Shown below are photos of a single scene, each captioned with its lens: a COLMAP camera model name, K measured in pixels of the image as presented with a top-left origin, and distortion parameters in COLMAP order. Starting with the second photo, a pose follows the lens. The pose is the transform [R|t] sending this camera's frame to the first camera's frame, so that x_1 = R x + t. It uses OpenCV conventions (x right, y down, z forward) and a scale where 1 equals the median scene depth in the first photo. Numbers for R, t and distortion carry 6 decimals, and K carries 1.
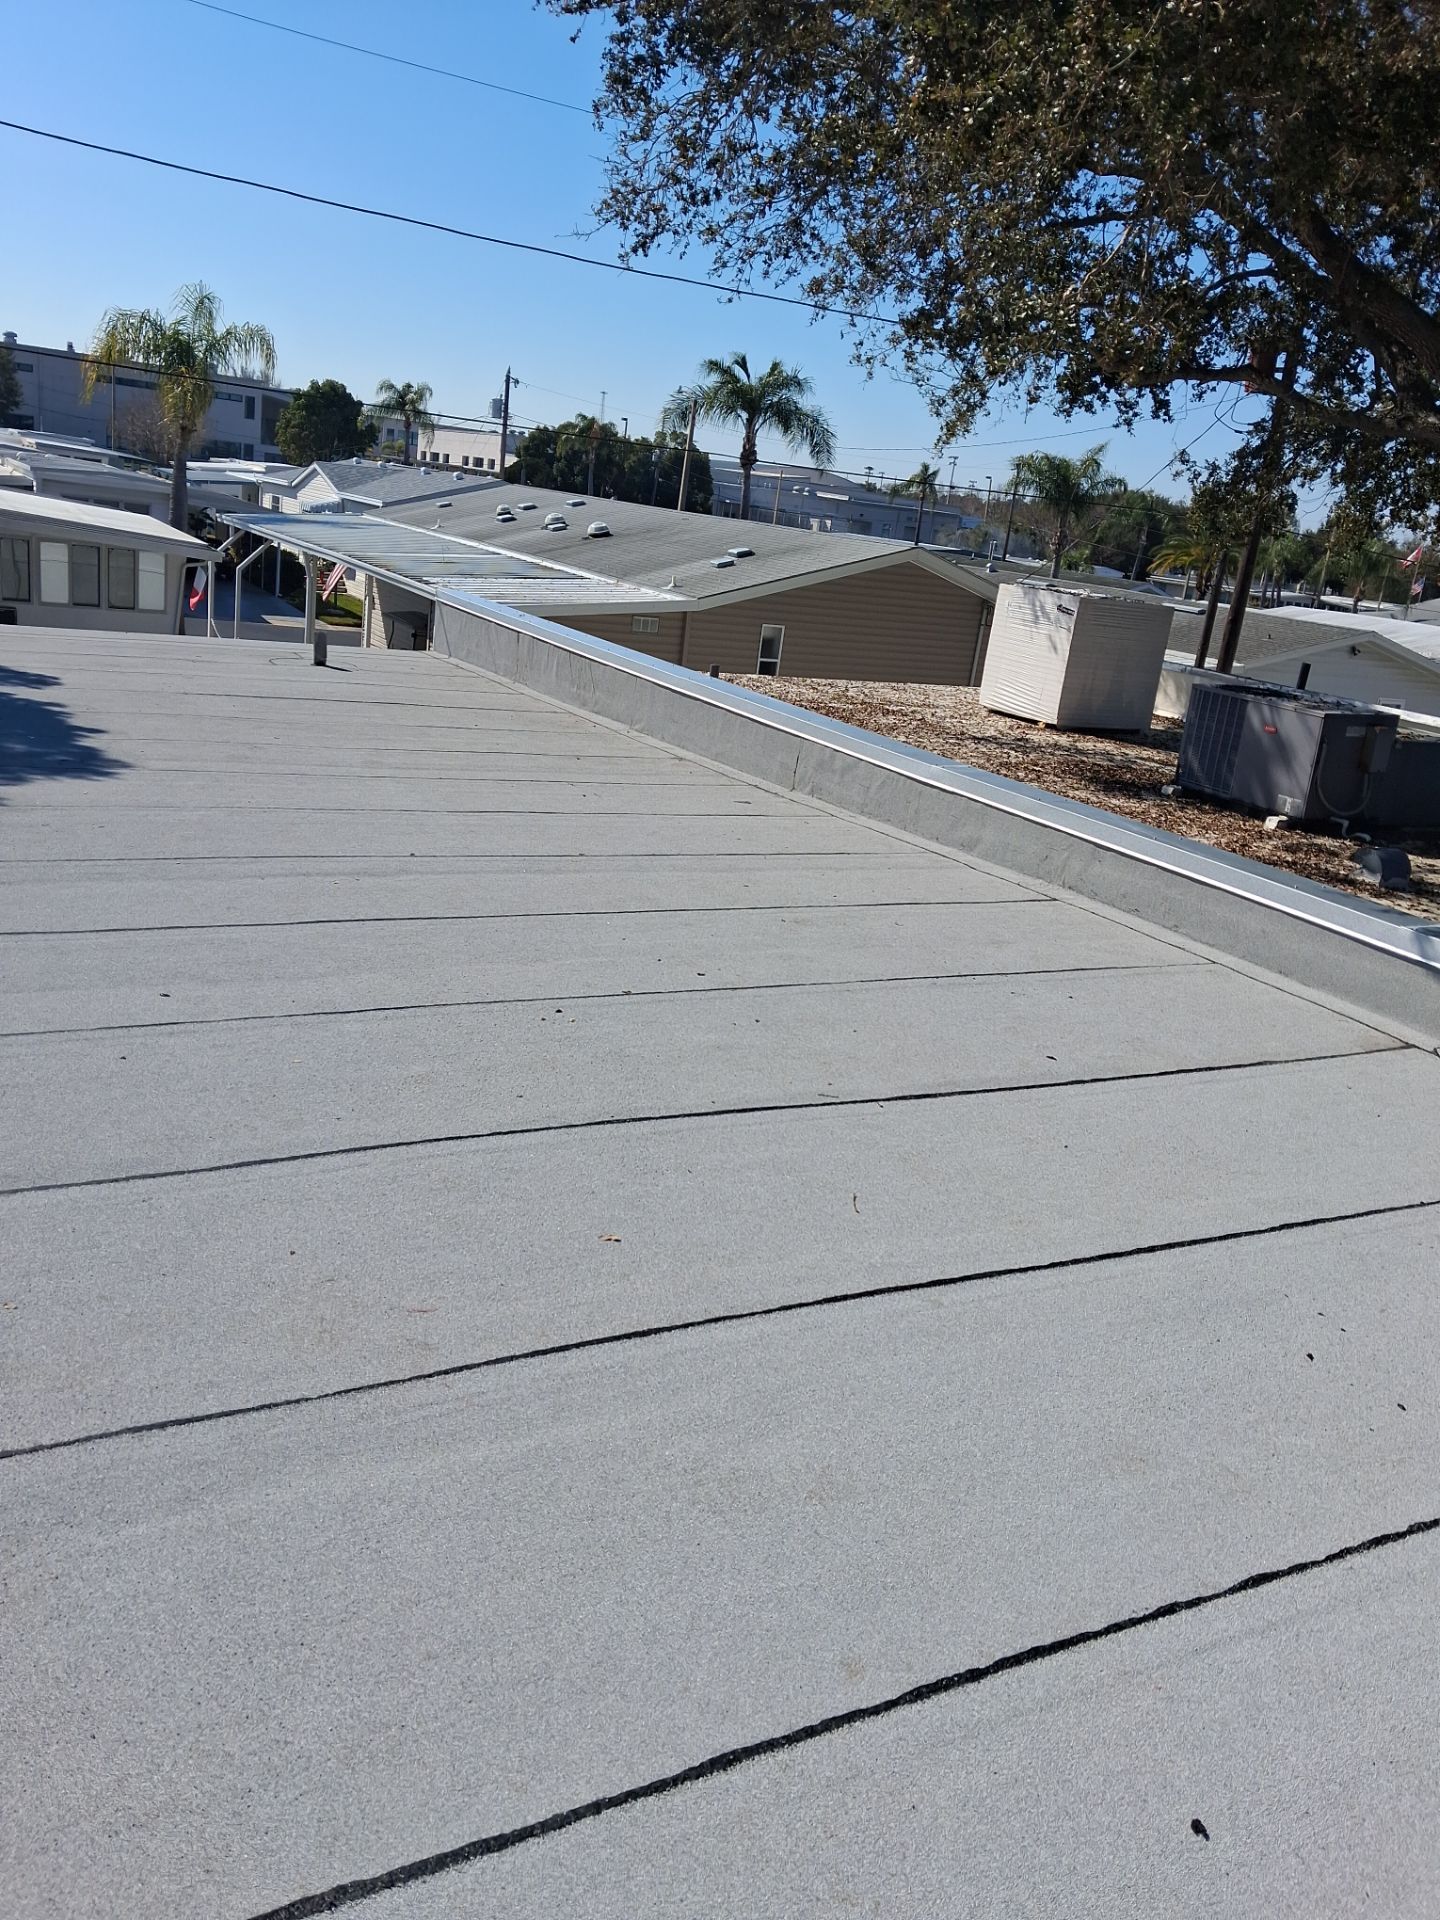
lens RADIAL K [[1477.1, 0, 730.6], [0, 1477.1, 984.2], [0, 0, 1]] dist [0.036697, -0.051456]
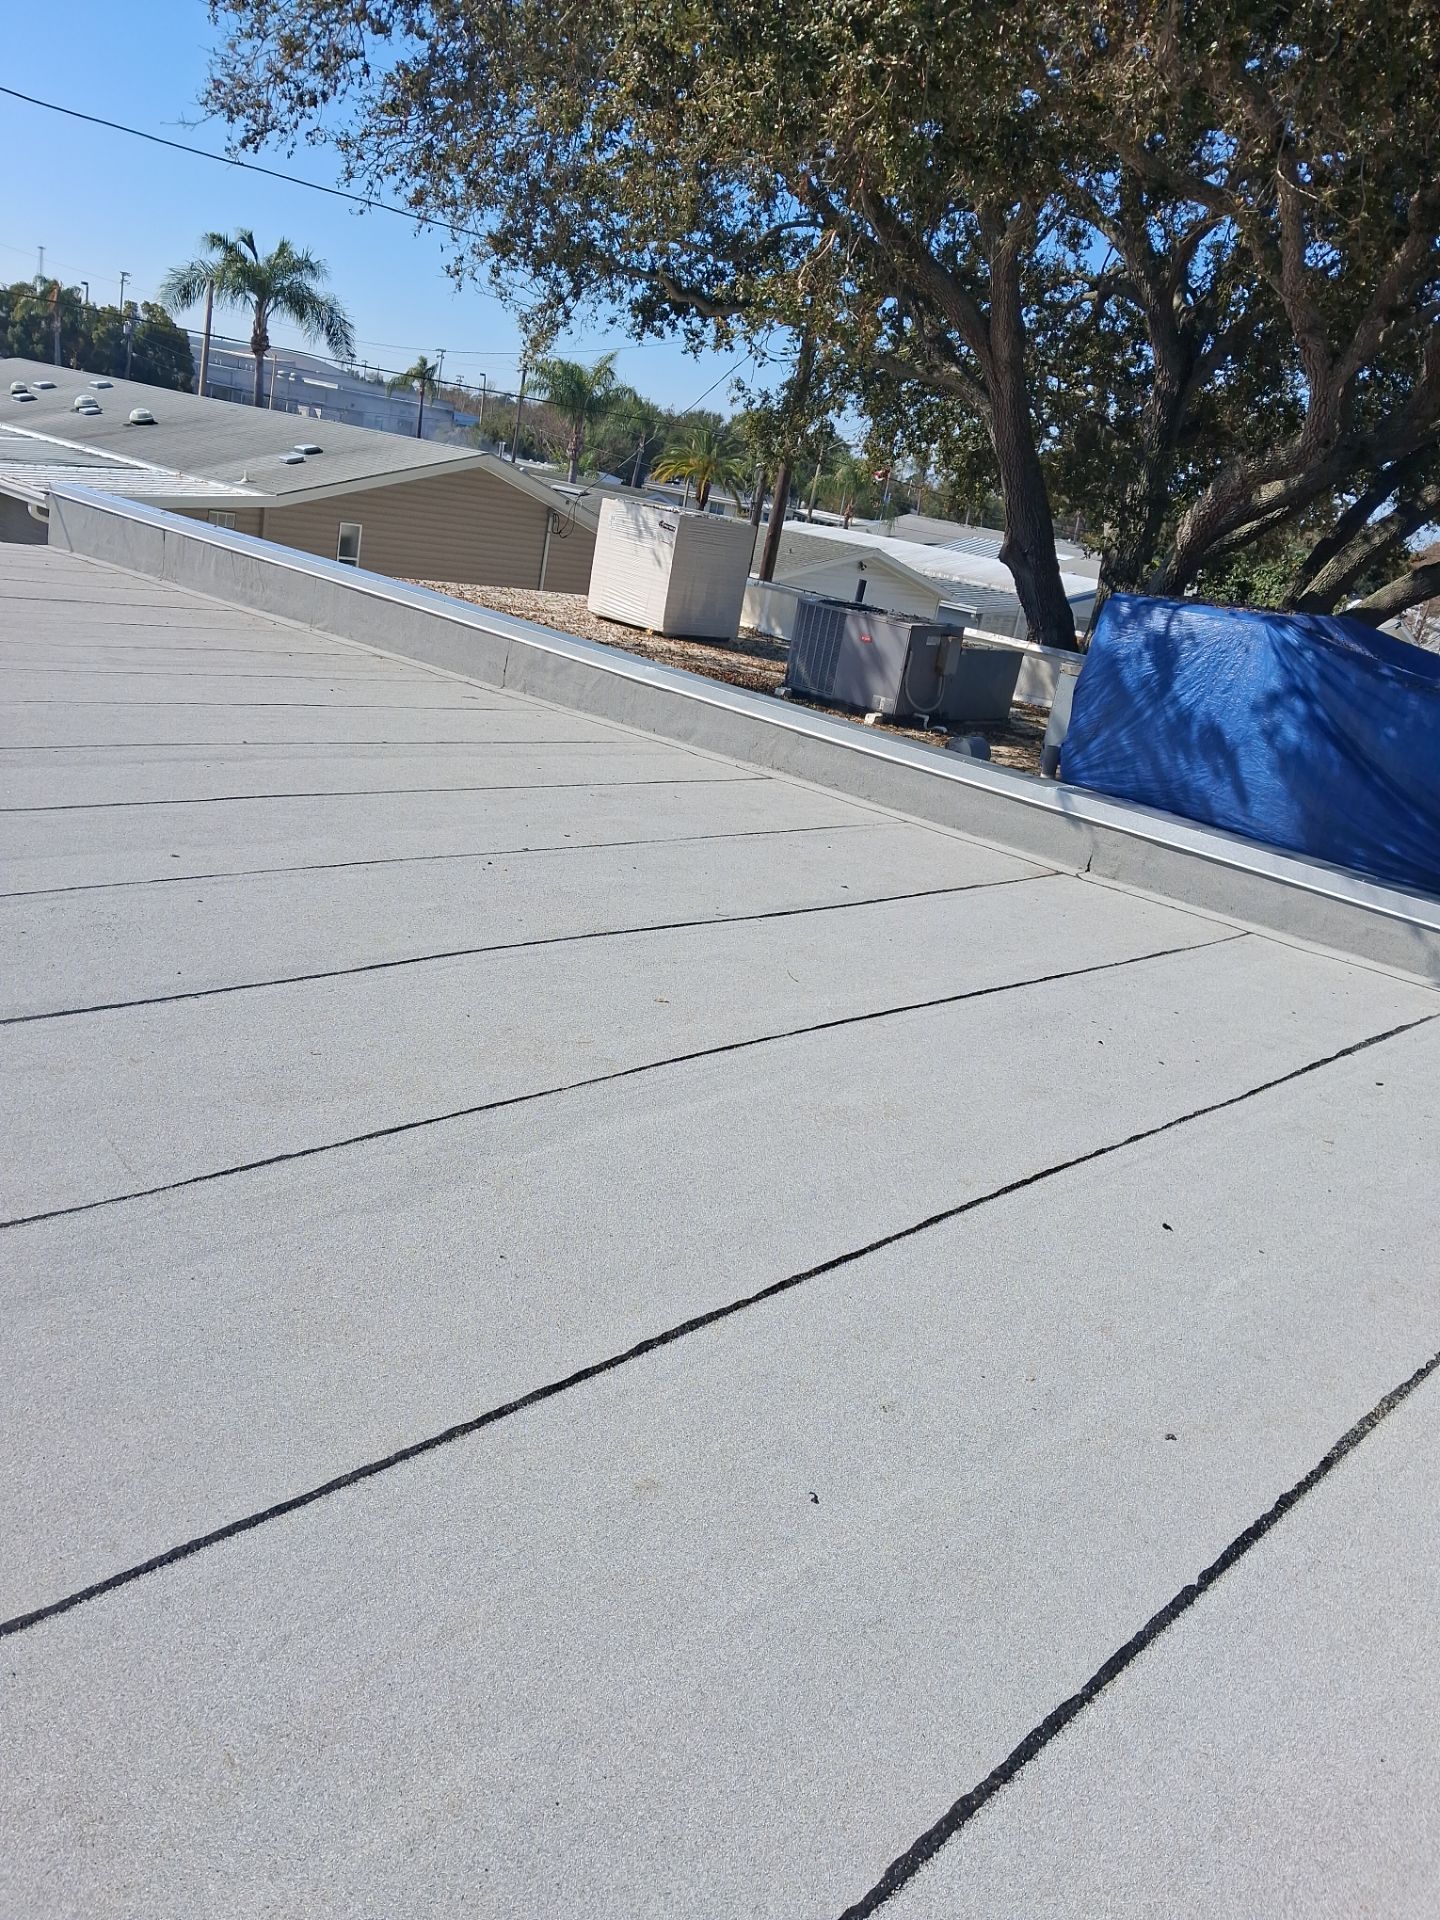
lens RADIAL K [[1477.1, 0, 714.7], [0, 1477.1, 985.9], [0, 0, 1]] dist [0.036697, -0.051456]
pose [[0.950139, -0.060853, 0.305832, -0.104354], [0.041498, 0.996726, 0.069398, 0.014063], [-0.309054, -0.053246, 0.949553, -0.079400]]
